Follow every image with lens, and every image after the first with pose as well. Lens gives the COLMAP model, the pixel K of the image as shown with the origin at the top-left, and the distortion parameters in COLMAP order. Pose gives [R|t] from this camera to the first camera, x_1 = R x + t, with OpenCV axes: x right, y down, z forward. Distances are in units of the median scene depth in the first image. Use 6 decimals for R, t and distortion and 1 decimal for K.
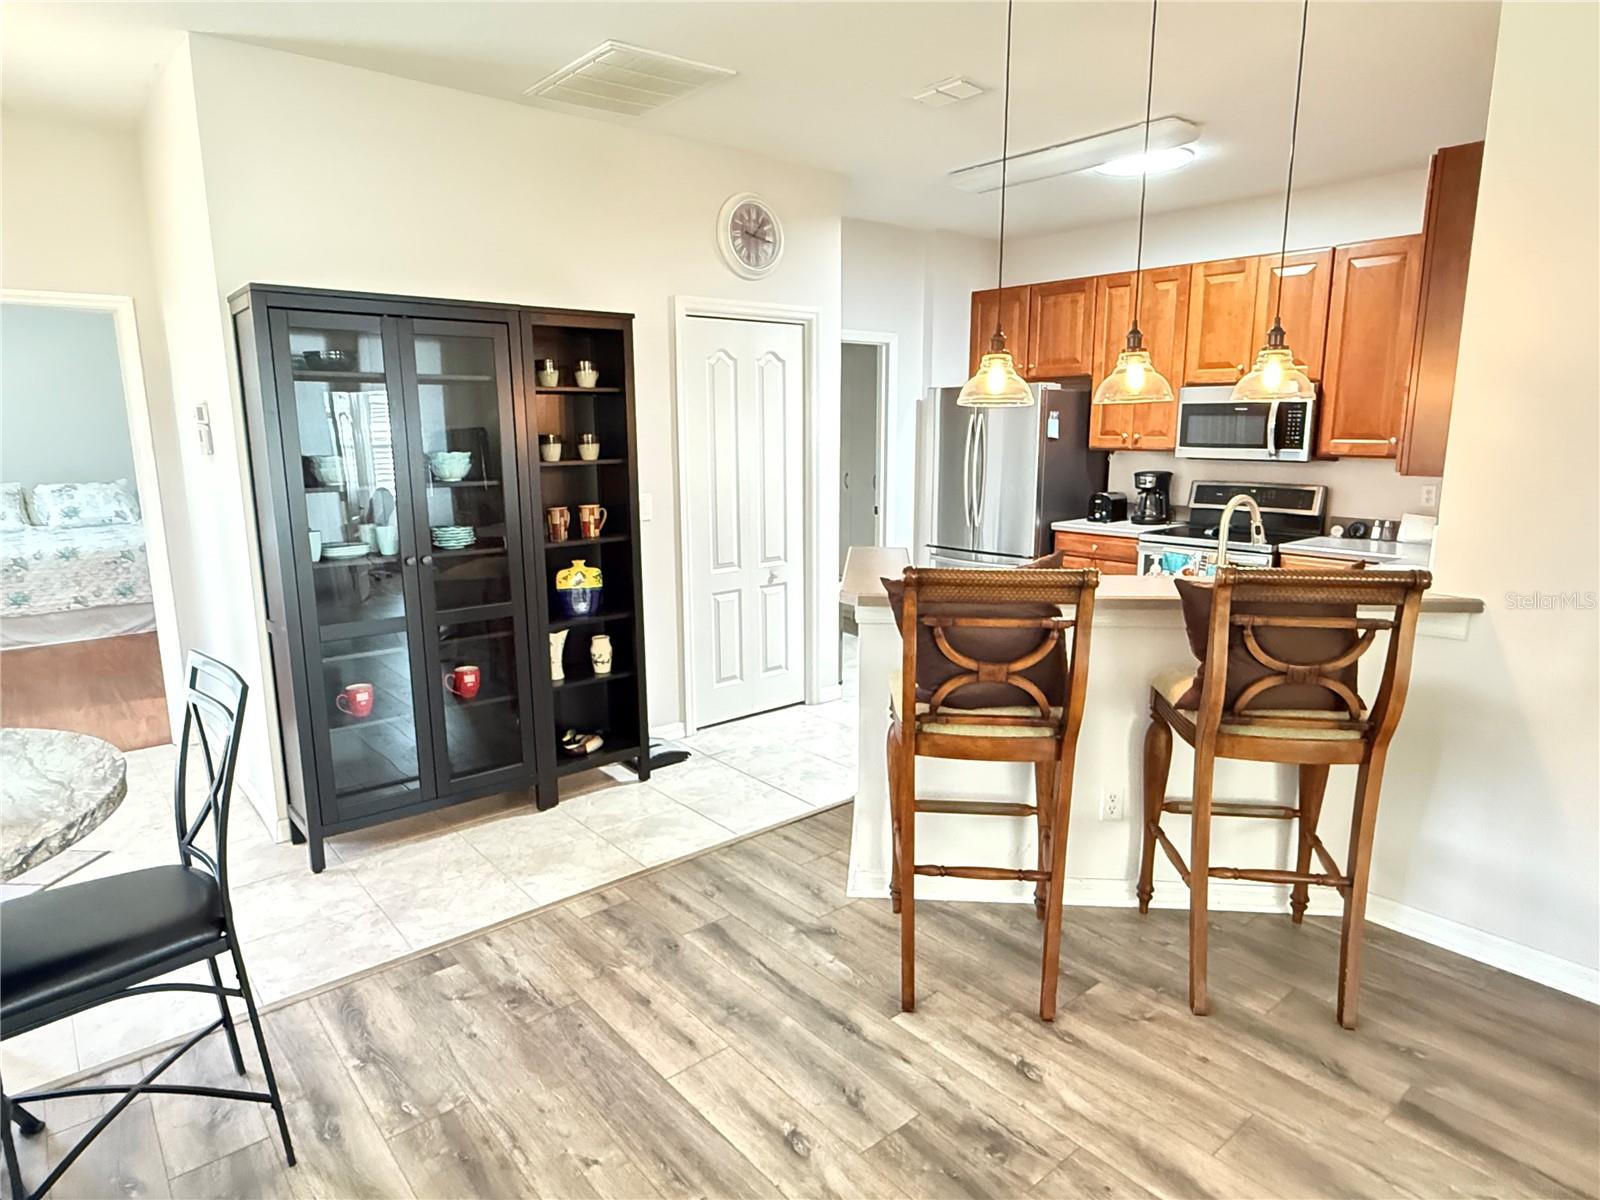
lens RADIAL K [[942.4, 0, 798.4], [0, 942.4, 602.0], [0, 0, 1]] dist [0.005793, -0.000087]
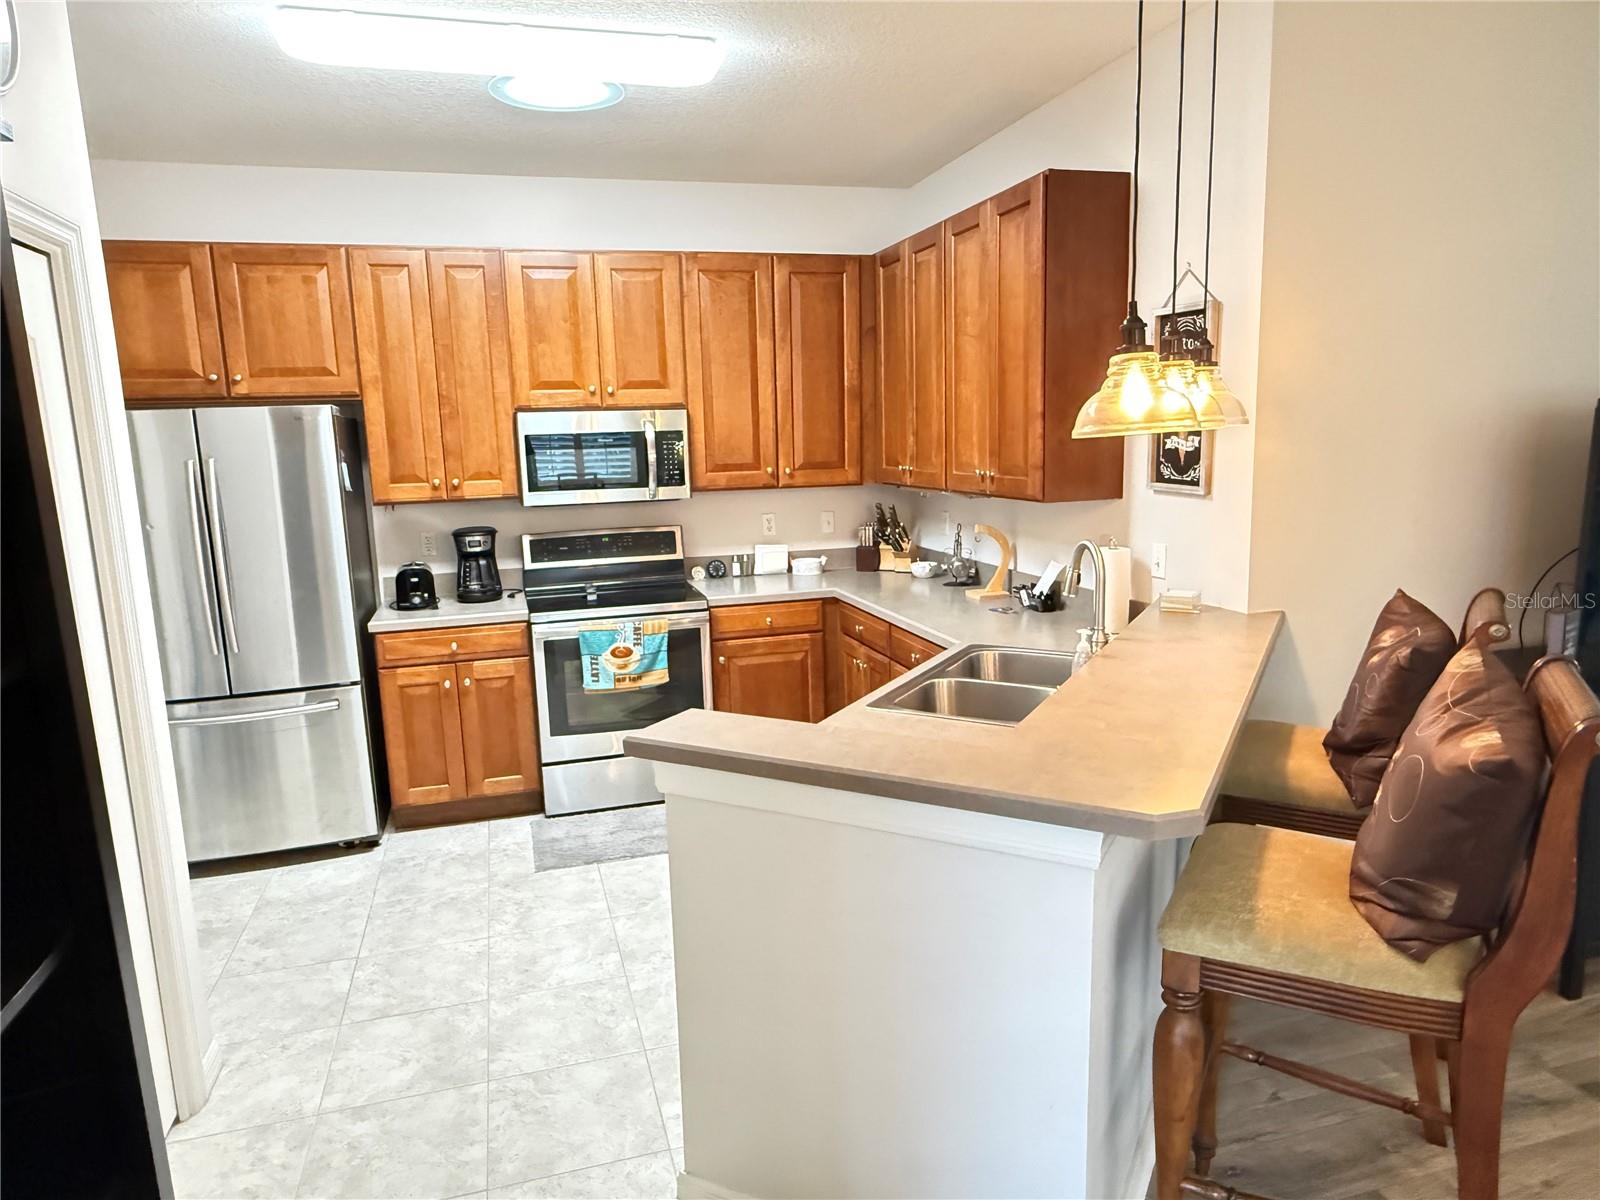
lens RADIAL K [[1024.4, 0, 789.0], [0, 1024.4, 613.9], [0, 0, 1]] dist [-0.024181, 0.024120]
pose [[0.401111, -0.170332, 0.900054, -0.245338], [0.202196, 0.974788, 0.094366, -0.099892], [-0.893435, 0.144136, 0.425439, 0.461524]]
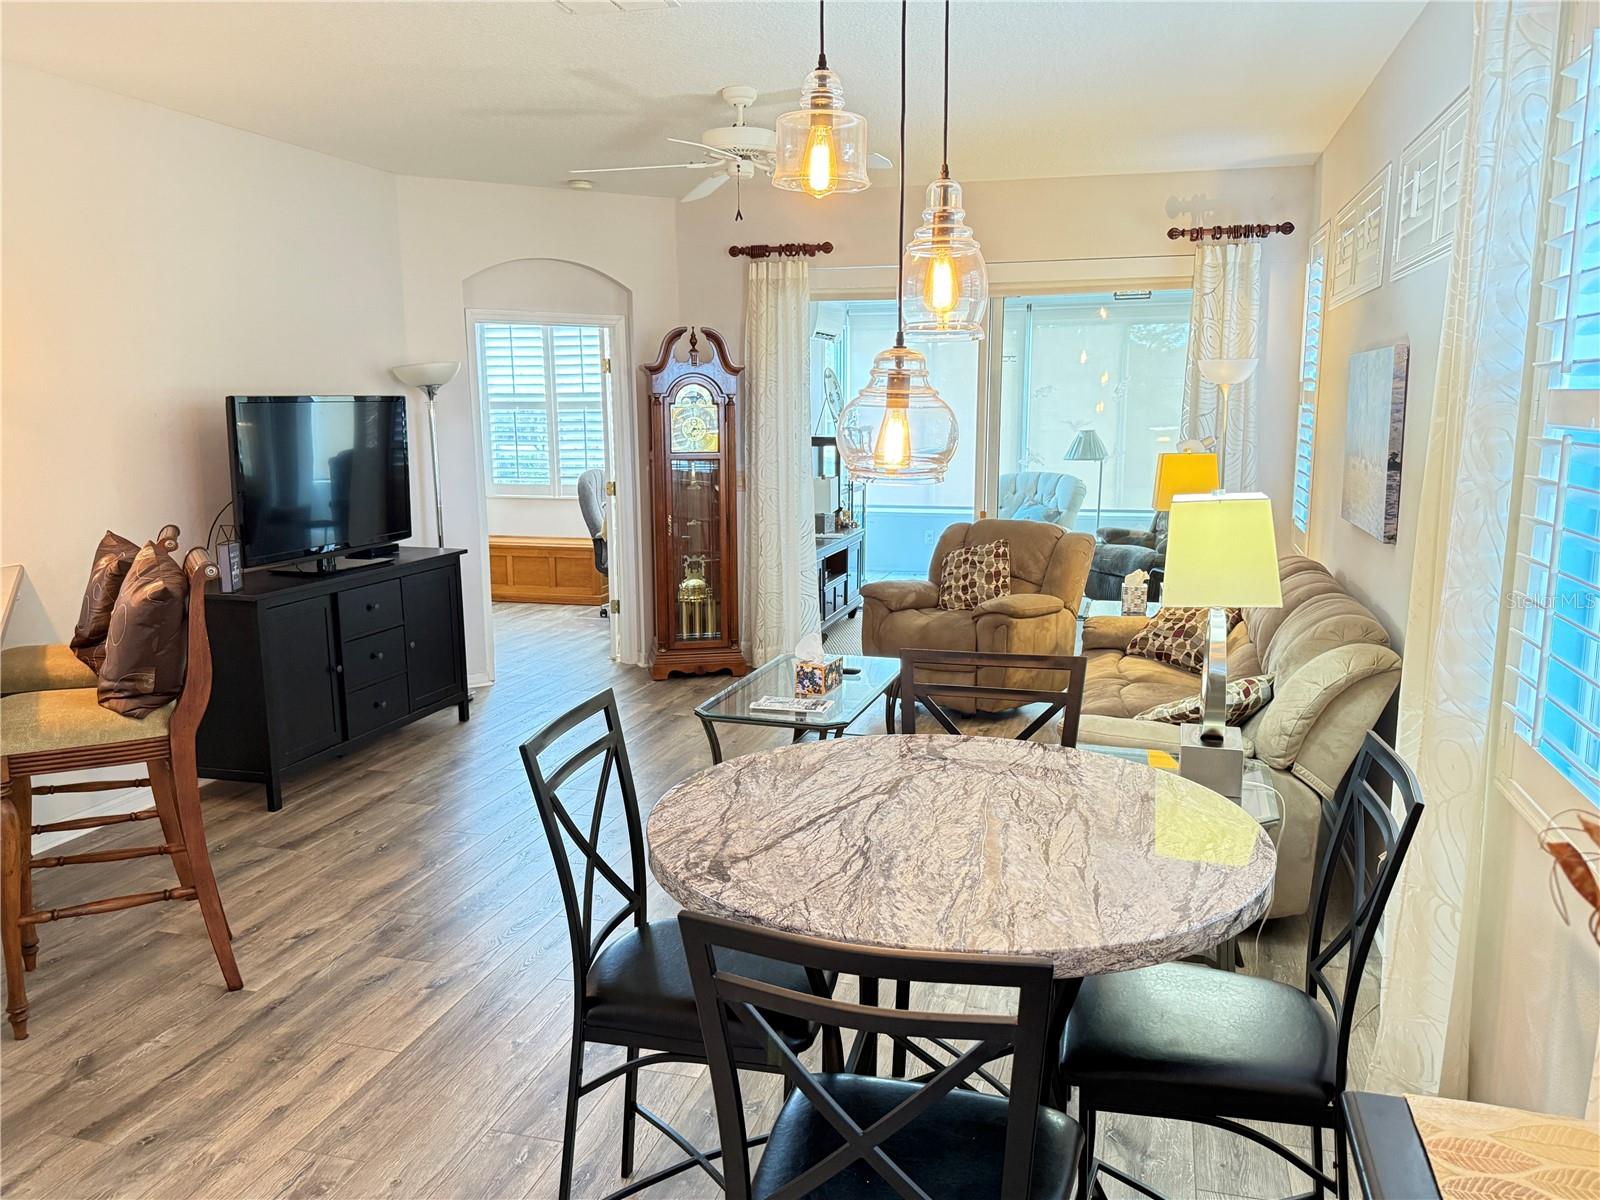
lens RADIAL K [[1245.6, 0, 815.9], [0, 1245.6, 603.6], [0, 0, 1]] dist [0.062070, -0.080859]
pose [[-0.579794, -0.125241, 0.805080, -0.579261], [0.160099, 0.951339, 0.263293, -0.104187], [-0.798879, 0.281548, -0.531529, 0.484873]]
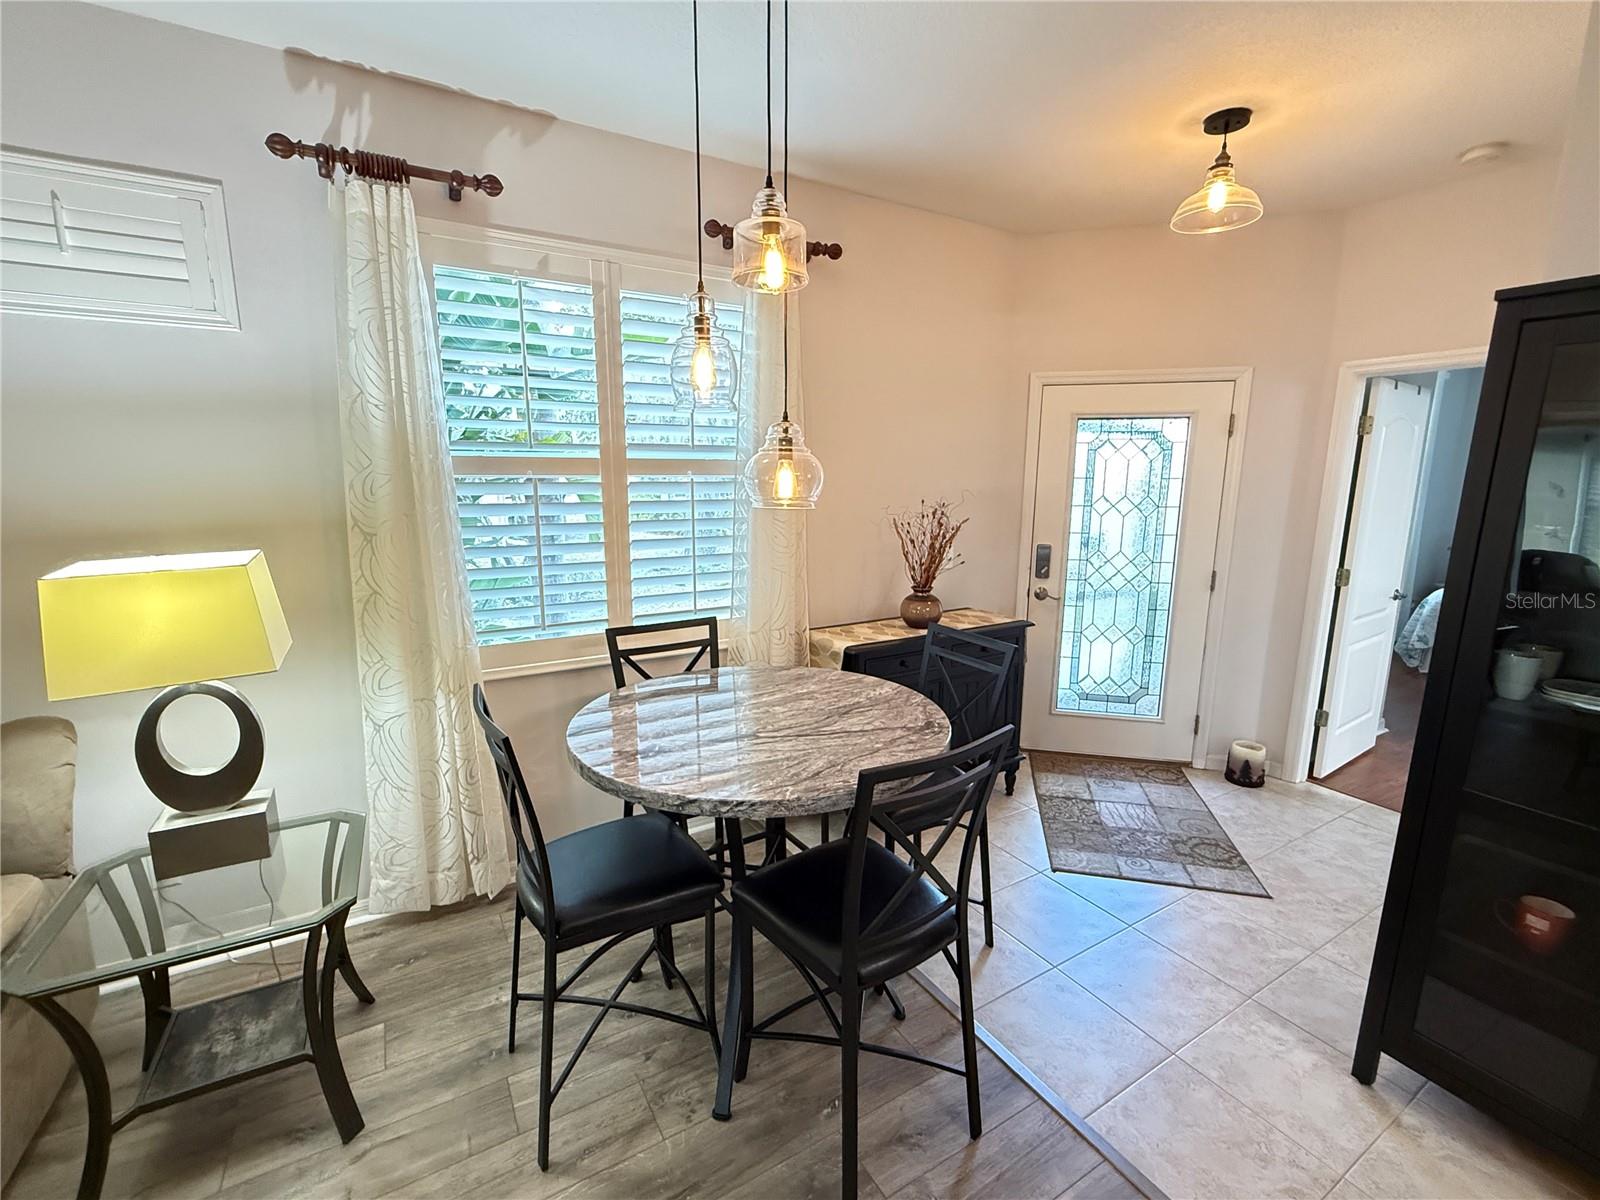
lens RADIAL K [[687.0, 0, 800.0], [0, 687.0, 596.5], [0, 0, 1]] dist [-0.000577, -0.000882]
pose [[-0.157048, 0.182022, -0.970672, 0.011387], [-0.191217, 0.958665, 0.210708, -0.066971], [0.968903, 0.218700, -0.115751, 0.313021]]
